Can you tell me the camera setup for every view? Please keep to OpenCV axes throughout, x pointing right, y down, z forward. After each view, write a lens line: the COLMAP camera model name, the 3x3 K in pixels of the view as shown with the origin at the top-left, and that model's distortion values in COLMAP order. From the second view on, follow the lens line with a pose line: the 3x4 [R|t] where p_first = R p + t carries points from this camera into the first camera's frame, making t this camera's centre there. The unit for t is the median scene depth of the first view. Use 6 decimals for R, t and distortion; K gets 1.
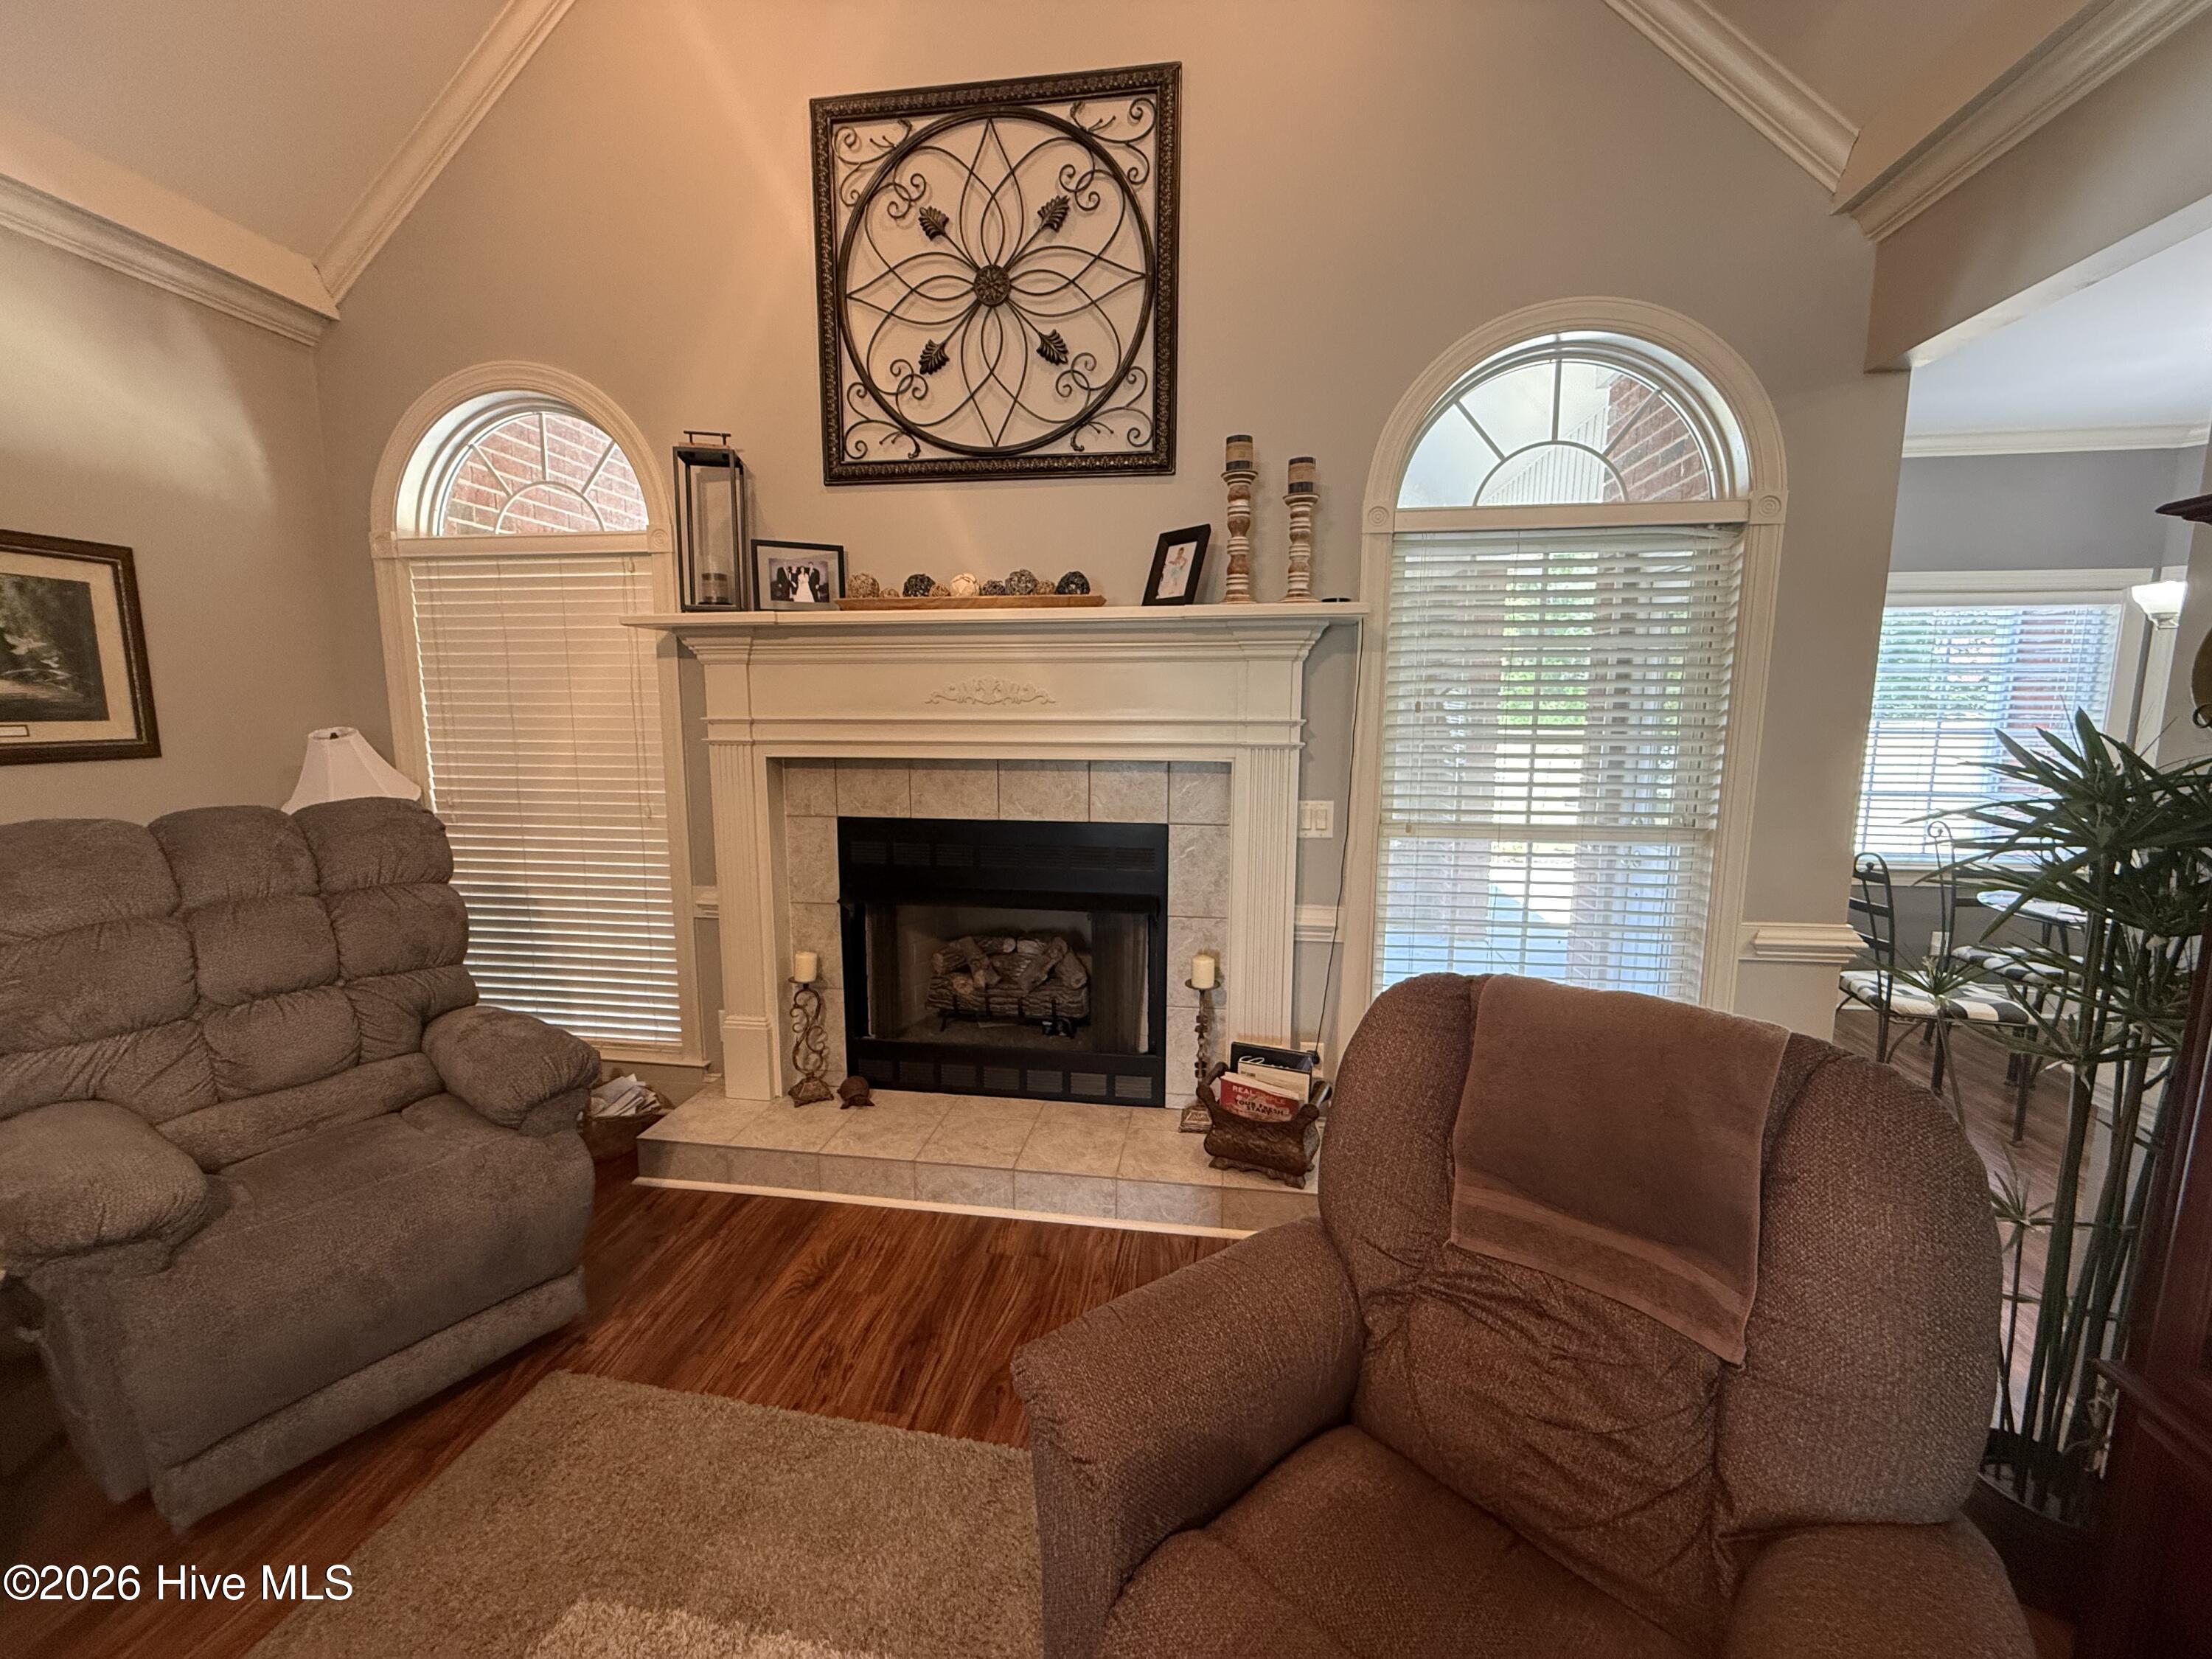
lens RADIAL K [[881.4, 0, 1103.6], [0, 881.4, 829.8], [0, 0, 1]] dist [-0.005952, 0.000597]
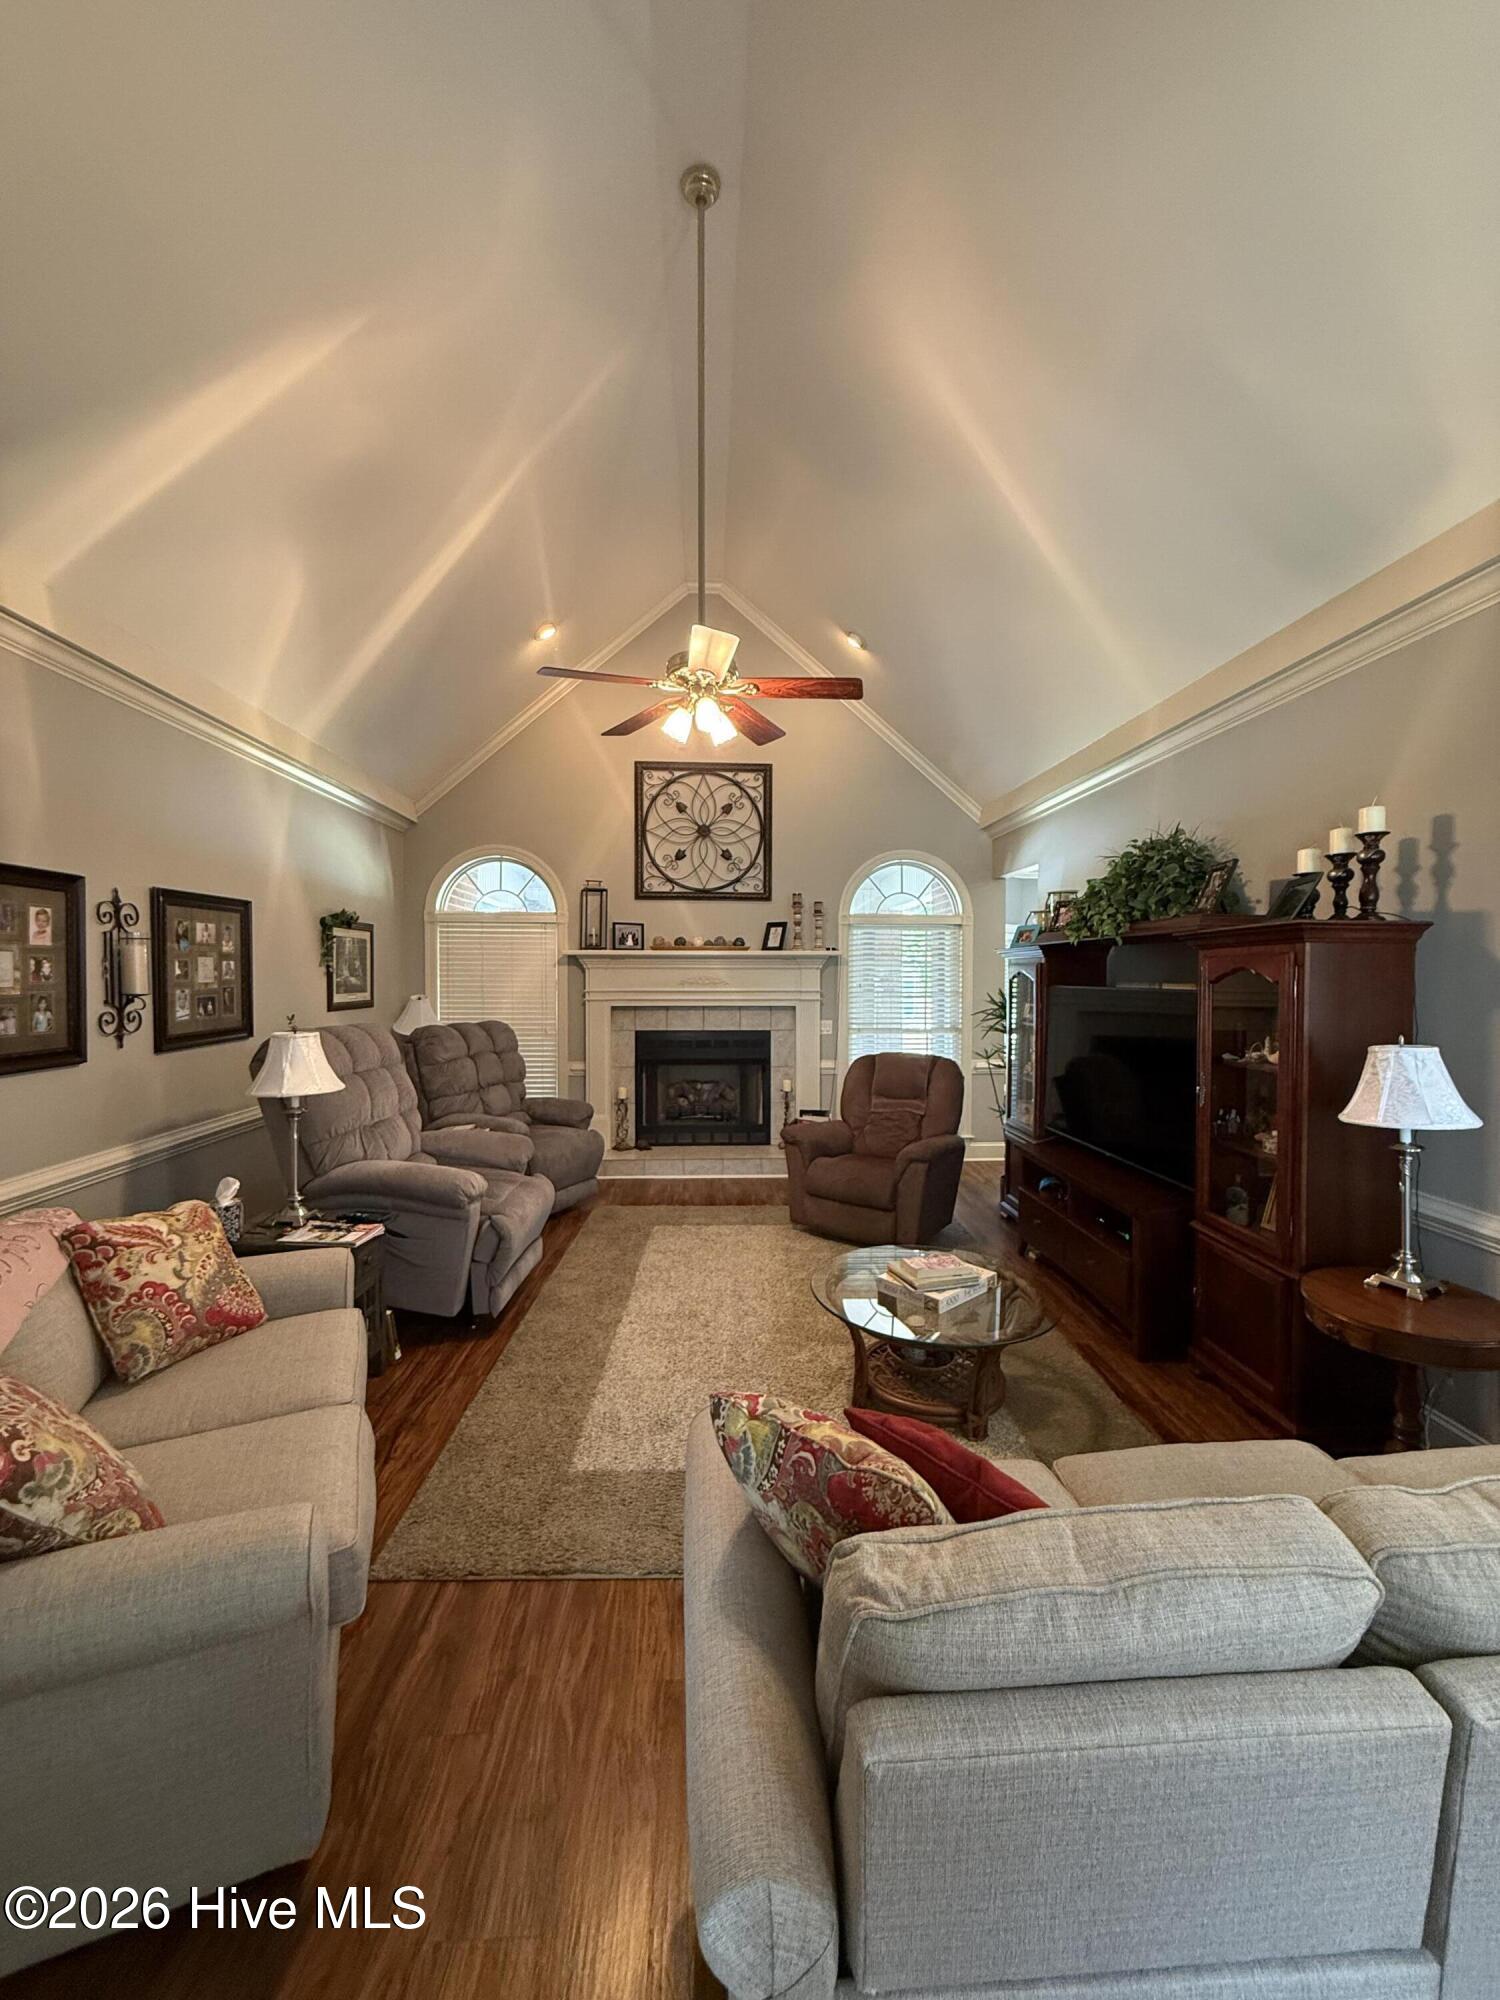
lens RADIAL K [[796.9, 0, 756.5], [0, 796.9, 993.3], [0, 0, 1]] dist [-0.005952, 0.000597]
pose [[0.978382, -0.004254, 0.206763, -0.473273], [0.027573, 0.993545, -0.110034, 0.148949], [-0.204960, 0.113356, 0.972184, -1.351231]]
